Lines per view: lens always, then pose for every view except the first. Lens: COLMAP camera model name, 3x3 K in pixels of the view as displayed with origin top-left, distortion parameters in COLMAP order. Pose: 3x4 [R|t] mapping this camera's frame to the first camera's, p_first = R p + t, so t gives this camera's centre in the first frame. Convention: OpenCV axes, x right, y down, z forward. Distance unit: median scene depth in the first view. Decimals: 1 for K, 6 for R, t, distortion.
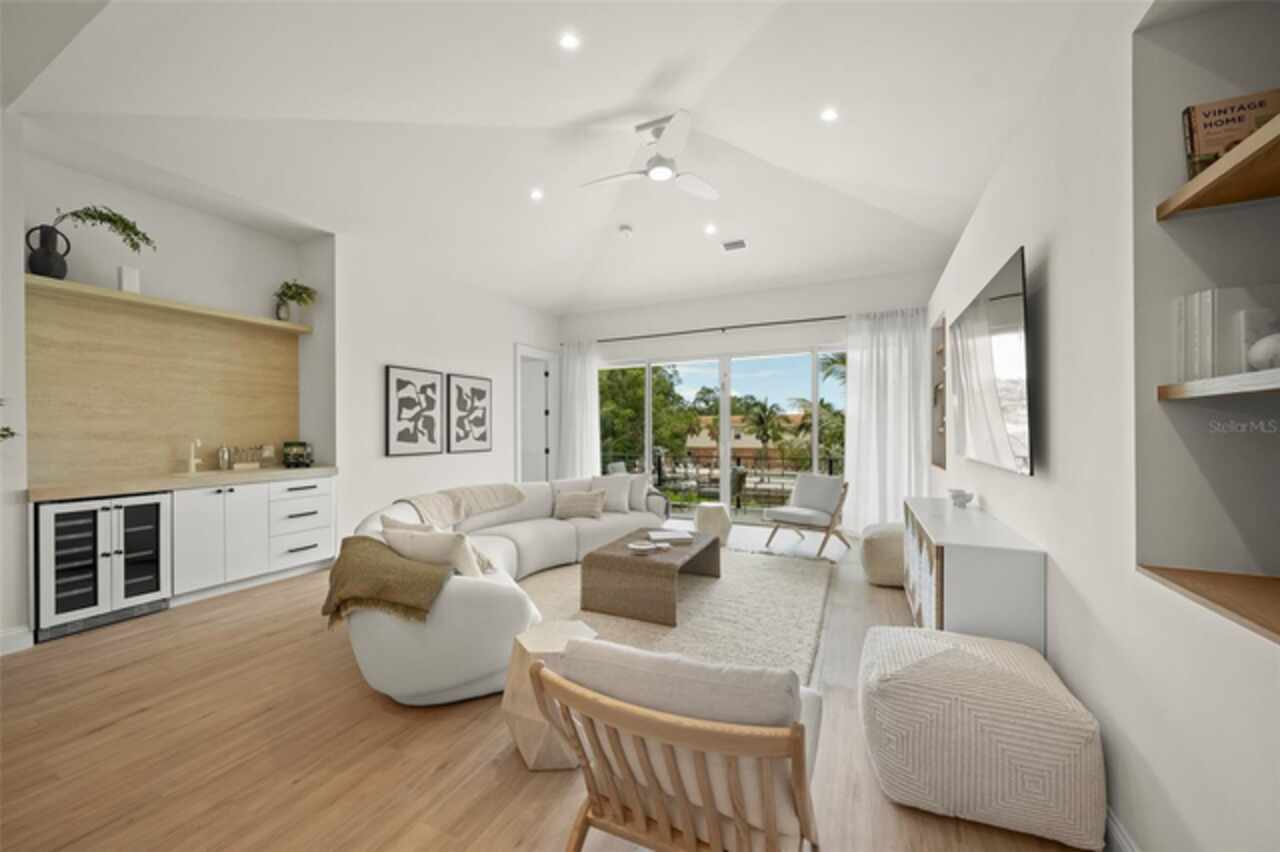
lens RADIAL K [[466.2, 0, 638.7], [0, 466.2, 429.4], [0, 0, 1]] dist [0.000549, -0.000084]
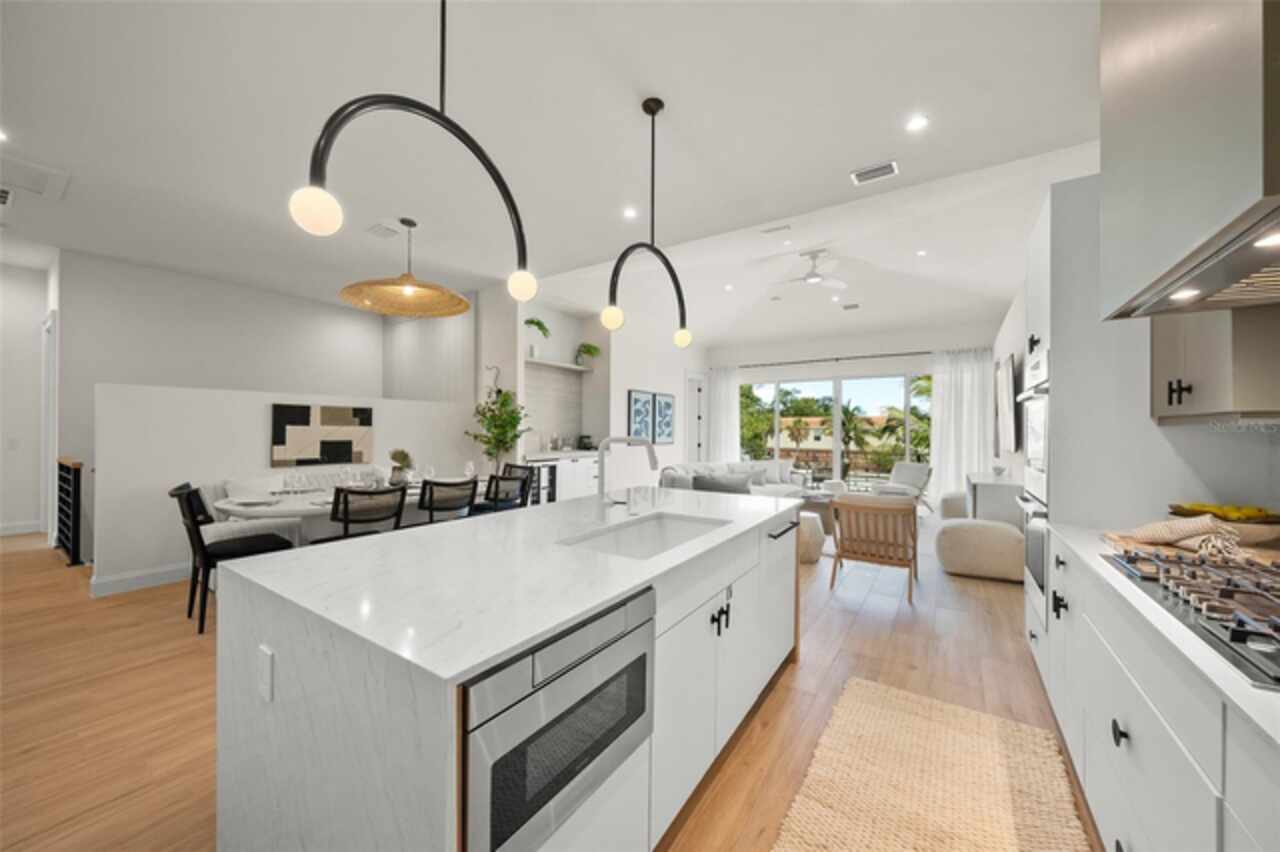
lens RADIAL K [[466.2, 0, 639.1], [0, 466.2, 426.8], [0, 0, 1]] dist [0.000549, -0.000084]
pose [[0.989548, 0.010207, -0.143842, -0.228627], [-0.011096, 0.999924, -0.005377, 0.000861], [0.143776, 0.006916, 0.989586, -0.527594]]
